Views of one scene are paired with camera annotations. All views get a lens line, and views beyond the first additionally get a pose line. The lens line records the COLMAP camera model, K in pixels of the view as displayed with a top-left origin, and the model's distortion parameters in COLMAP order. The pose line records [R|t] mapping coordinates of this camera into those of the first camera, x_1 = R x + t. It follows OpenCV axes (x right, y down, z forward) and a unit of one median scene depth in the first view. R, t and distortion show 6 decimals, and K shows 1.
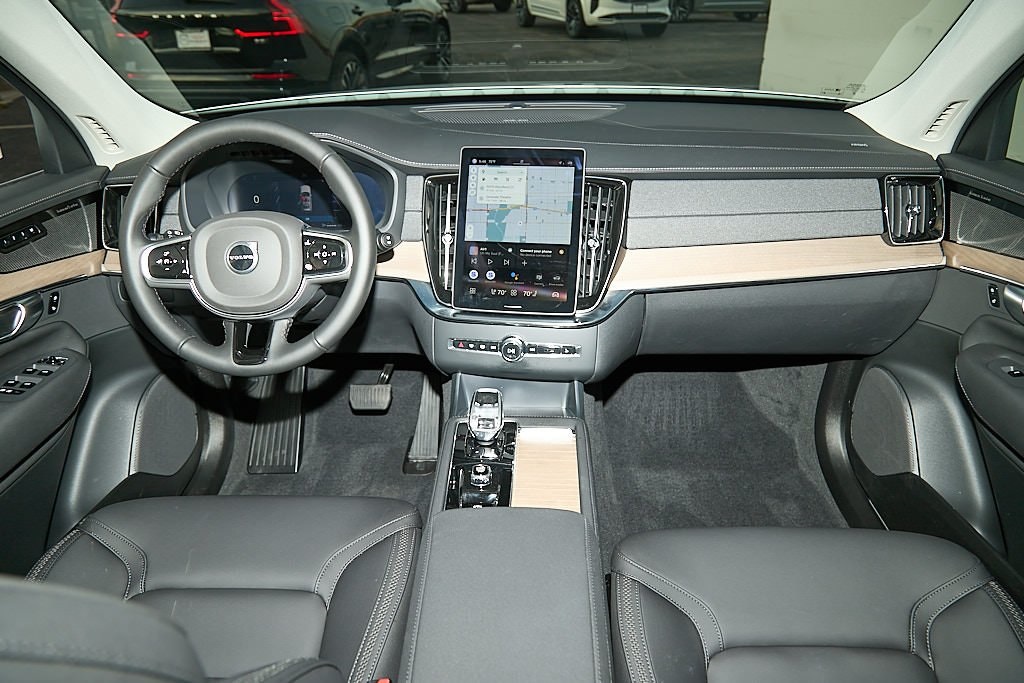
lens RADIAL K [[702.1, 0, 512.0], [0, 702.1, 341.5], [0, 0, 1]] dist [0.007855, 0.001227]
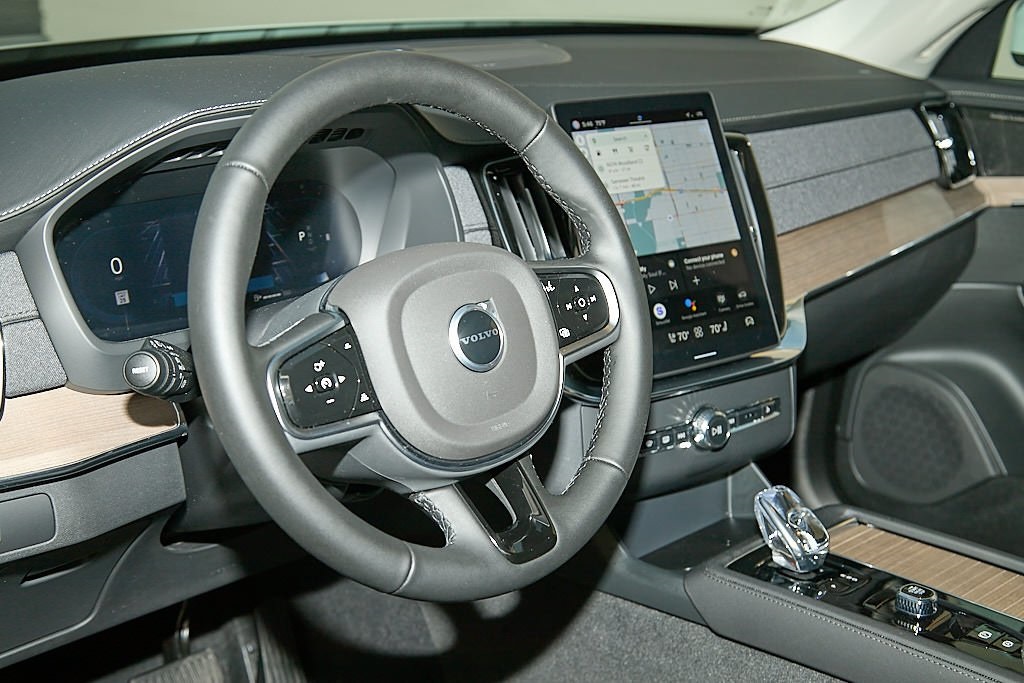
lens RADIAL K [[1321.2, 0, 512.0], [0, 1321.2, 341.5], [0, 0, 1]] dist [-0.007700, -0.015061]
pose [[0.697728, -0.187784, 0.691313, -0.868337], [0.285688, 0.957909, -0.028139, -0.075308], [-0.656931, 0.217133, 0.722008, 0.307734]]
